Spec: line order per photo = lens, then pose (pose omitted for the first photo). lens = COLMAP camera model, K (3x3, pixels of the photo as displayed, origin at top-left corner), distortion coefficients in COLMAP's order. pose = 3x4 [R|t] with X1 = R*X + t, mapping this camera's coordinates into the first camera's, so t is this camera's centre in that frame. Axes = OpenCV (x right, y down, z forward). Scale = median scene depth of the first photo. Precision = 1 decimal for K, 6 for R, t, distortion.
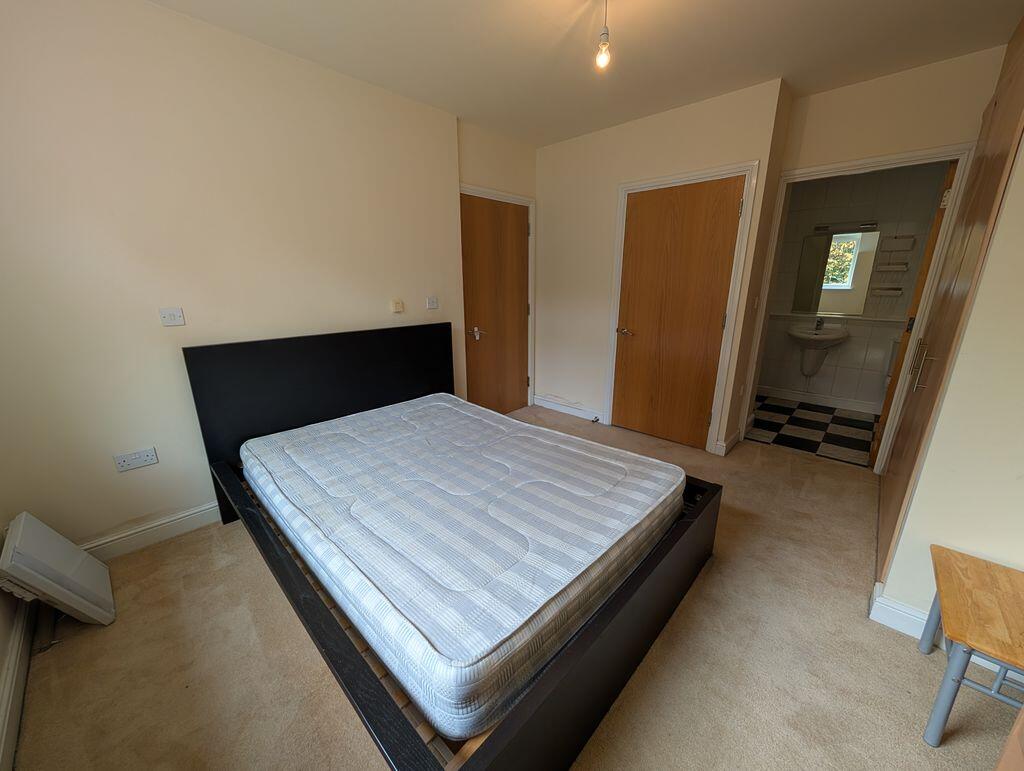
lens RADIAL K [[387.6, 0, 512.0], [0, 387.6, 385.5], [0, 0, 1]] dist [0.000306, -0.000250]
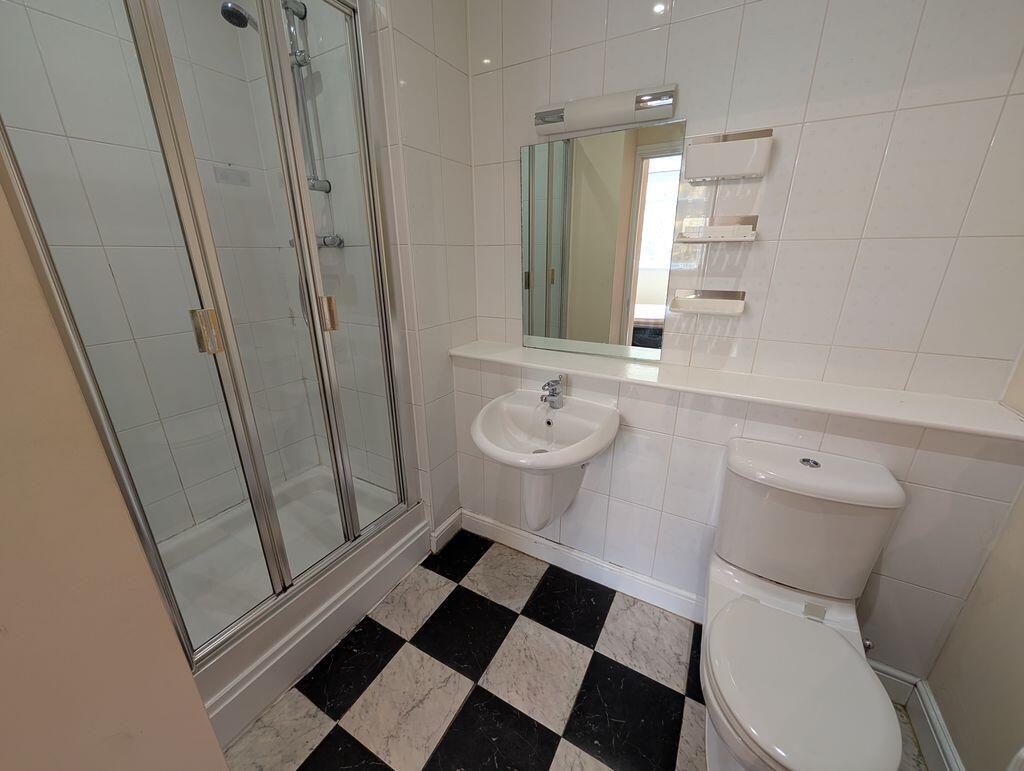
lens RADIAL K [[387.6, 0, 512.0], [0, 387.6, 385.5], [0, 0, 1]] dist [0.000306, -0.000250]
pose [[0.970283, -0.075280, 0.229967, 0.711936], [0.060885, 0.995752, 0.069074, -0.202928], [-0.234190, -0.053020, 0.970744, 0.701128]]
